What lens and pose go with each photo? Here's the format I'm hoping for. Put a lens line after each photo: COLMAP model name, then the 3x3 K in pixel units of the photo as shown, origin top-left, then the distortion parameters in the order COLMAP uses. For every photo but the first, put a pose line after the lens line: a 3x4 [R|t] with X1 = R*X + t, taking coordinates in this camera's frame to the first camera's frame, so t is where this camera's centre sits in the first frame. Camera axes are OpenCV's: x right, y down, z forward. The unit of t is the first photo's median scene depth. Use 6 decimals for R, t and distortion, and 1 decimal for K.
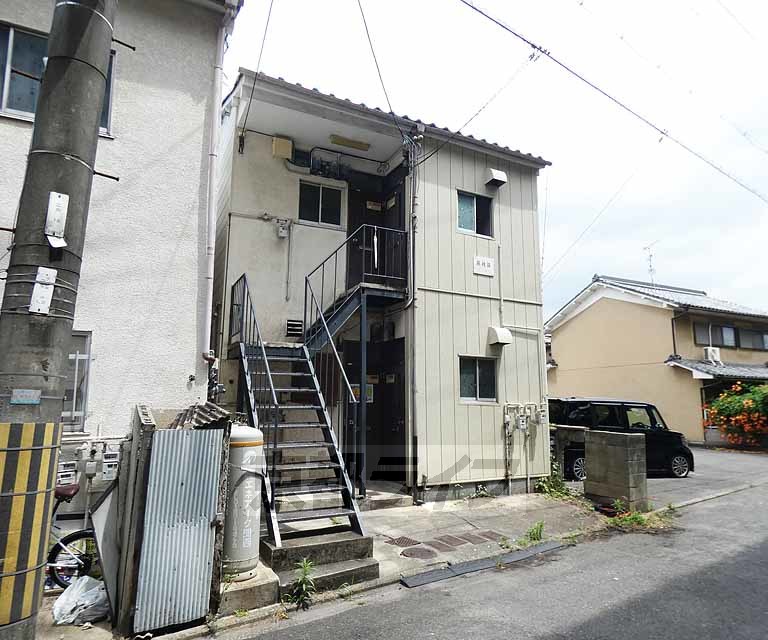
lens RADIAL K [[504.3, 0, 390.8], [0, 504.3, 323.5], [0, 0, 1]] dist [-0.002330, -0.006207]
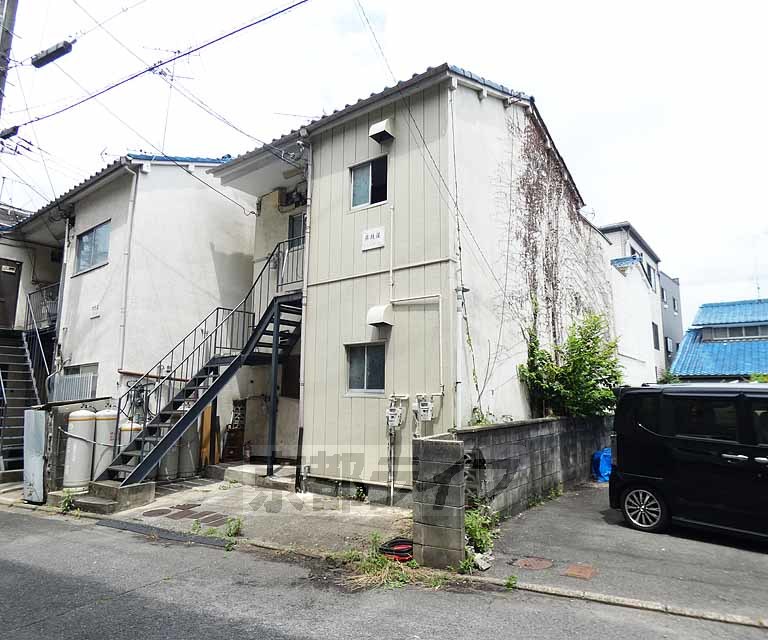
lens RADIAL K [[504.3, 0, 389.5], [0, 504.3, 314.3], [0, 0, 1]] dist [-0.002330, -0.006207]
pose [[0.430026, -0.150646, -0.890159, 0.986992], [0.145119, 0.984693, -0.096539, 0.107965], [0.891077, -0.087664, 0.445305, 0.643013]]
